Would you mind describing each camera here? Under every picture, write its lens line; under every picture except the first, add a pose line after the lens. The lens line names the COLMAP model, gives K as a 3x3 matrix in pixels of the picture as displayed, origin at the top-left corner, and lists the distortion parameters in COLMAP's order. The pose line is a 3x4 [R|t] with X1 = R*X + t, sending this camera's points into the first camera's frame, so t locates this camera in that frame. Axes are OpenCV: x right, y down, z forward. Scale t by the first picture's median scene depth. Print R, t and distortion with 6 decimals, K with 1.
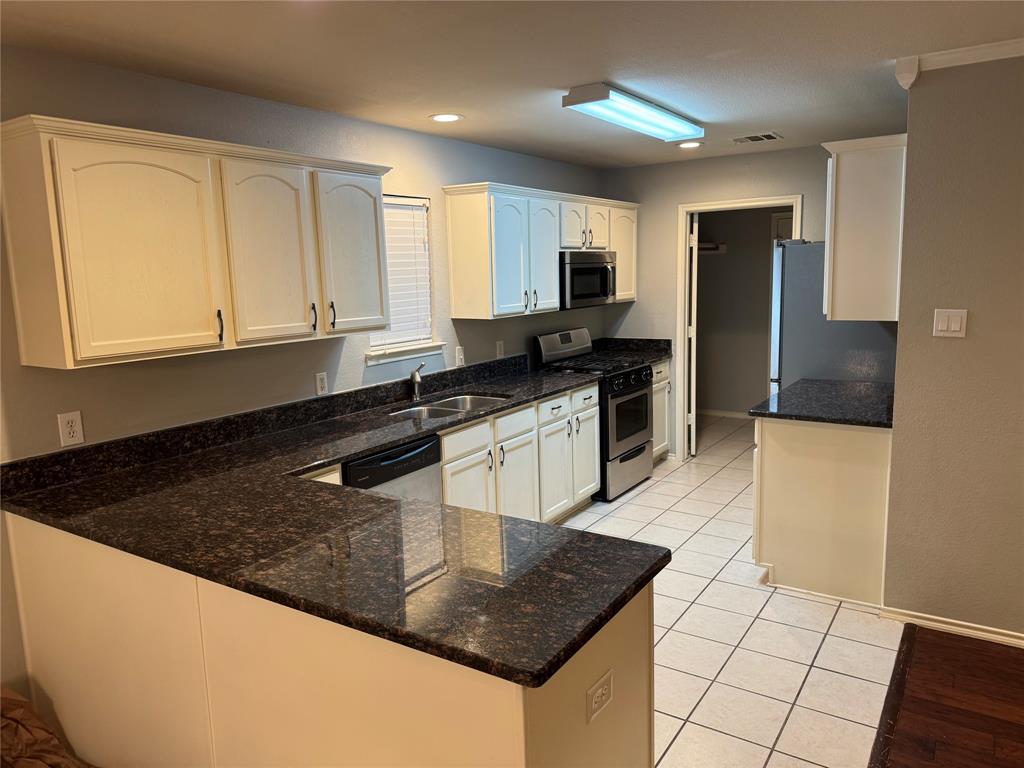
lens RADIAL K [[720.0, 0, 513.1], [0, 720.0, 386.8], [0, 0, 1]] dist [0.072325, -0.090843]
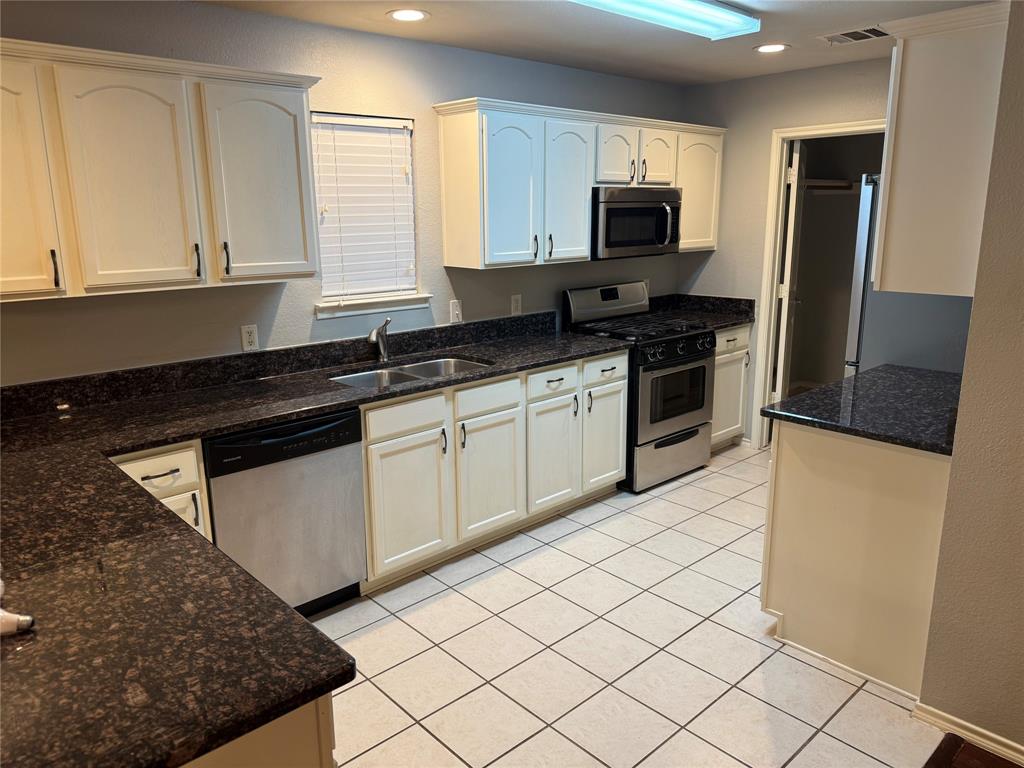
lens RADIAL K [[720.0, 0, 513.9], [0, 720.0, 385.4], [0, 0, 1]] dist [0.072325, -0.090843]
pose [[0.970646, 0.073770, -0.228922, 0.216122], [-0.055809, 0.994904, 0.083975, -0.033633], [0.233950, -0.068734, 0.969816, 0.198842]]
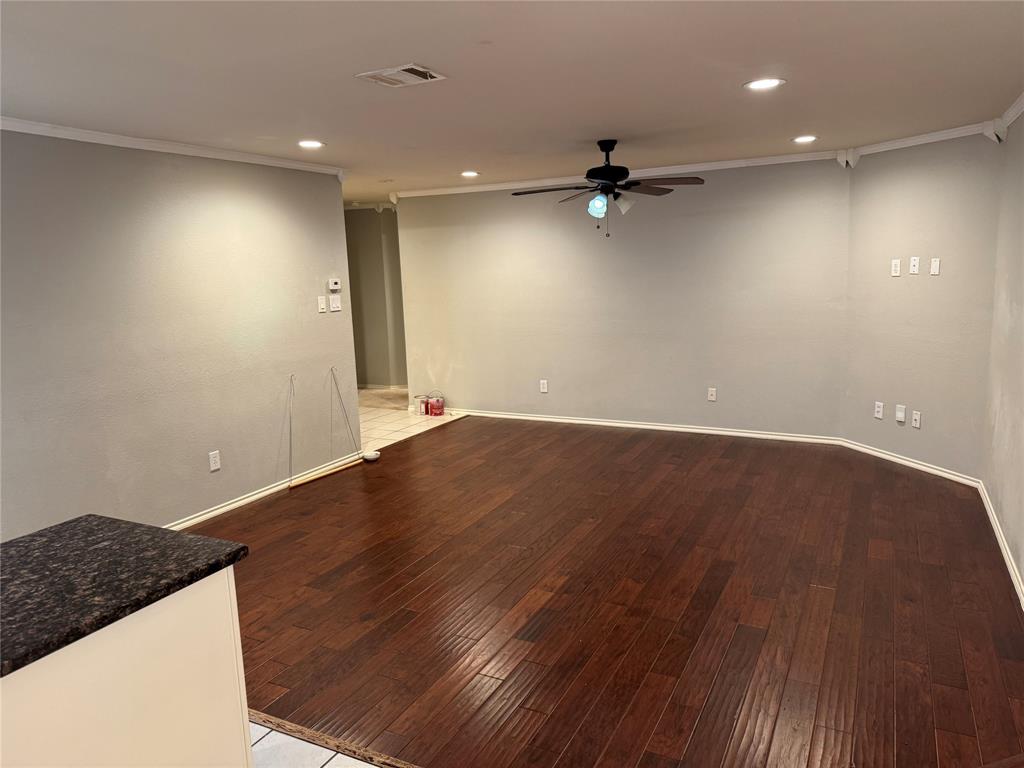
lens RADIAL K [[720.0, 0, 515.3], [0, 720.0, 382.9], [0, 0, 1]] dist [0.072325, -0.090843]
pose [[-0.114818, -0.132816, 0.984468, -0.466258], [0.195678, 0.968581, 0.153494, -0.015985], [-0.973923, 0.210263, -0.085222, 0.167732]]
